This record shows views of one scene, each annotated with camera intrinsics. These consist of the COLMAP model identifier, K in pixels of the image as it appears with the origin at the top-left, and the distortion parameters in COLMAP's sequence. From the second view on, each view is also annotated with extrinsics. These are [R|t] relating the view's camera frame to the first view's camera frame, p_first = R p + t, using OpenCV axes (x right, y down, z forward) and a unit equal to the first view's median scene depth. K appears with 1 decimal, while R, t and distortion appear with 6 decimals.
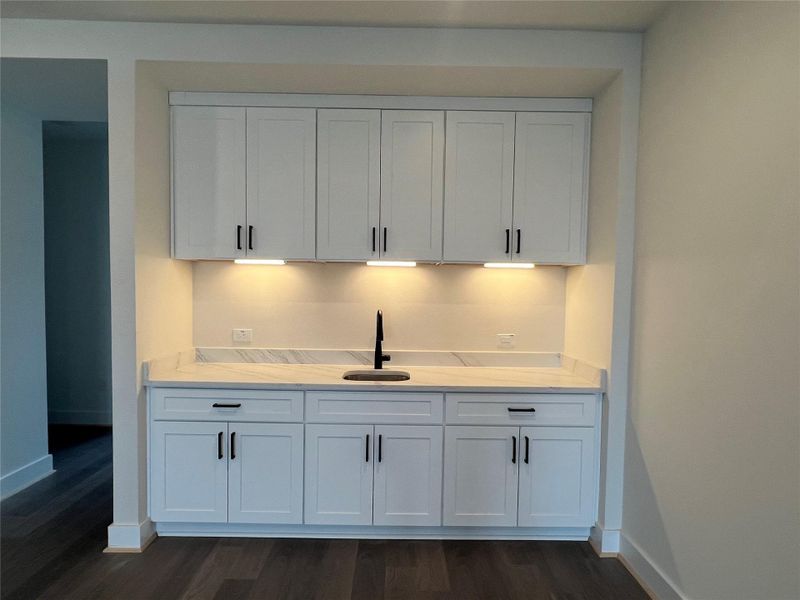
lens RADIAL K [[465.3, 0, 400.0], [0, 465.3, 300.0], [0, 0, 1]] dist [0.001308, 0.000293]
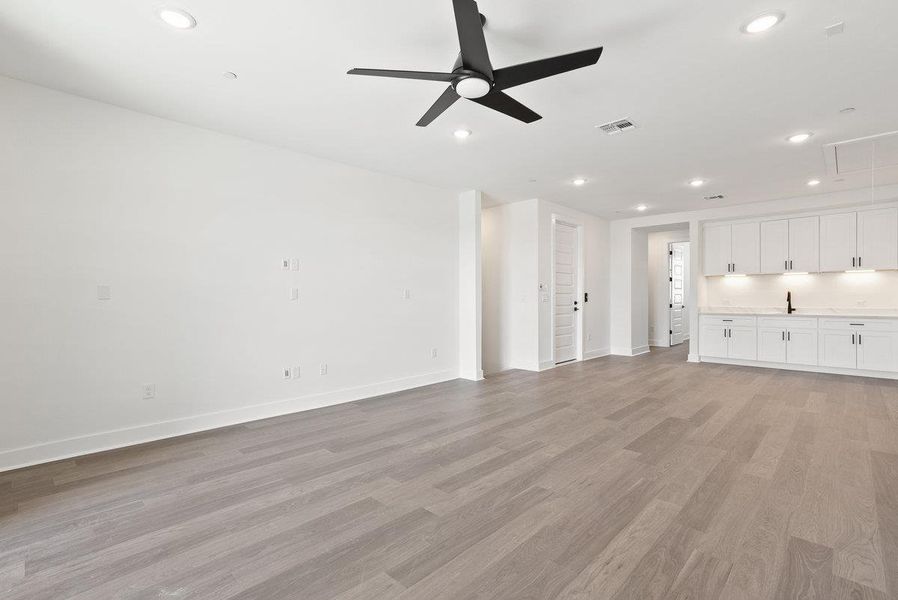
lens RADIAL K [[413.8, 0, 449.0], [0, 413.8, 300.0], [0, 0, 1]] dist [0.002258, 0.000956]
pose [[0.713963, -0.013280, -0.700058, 0.258372], [-0.011610, 0.999458, -0.030800, 0.193297], [0.700087, 0.030117, 0.713422, -2.370826]]
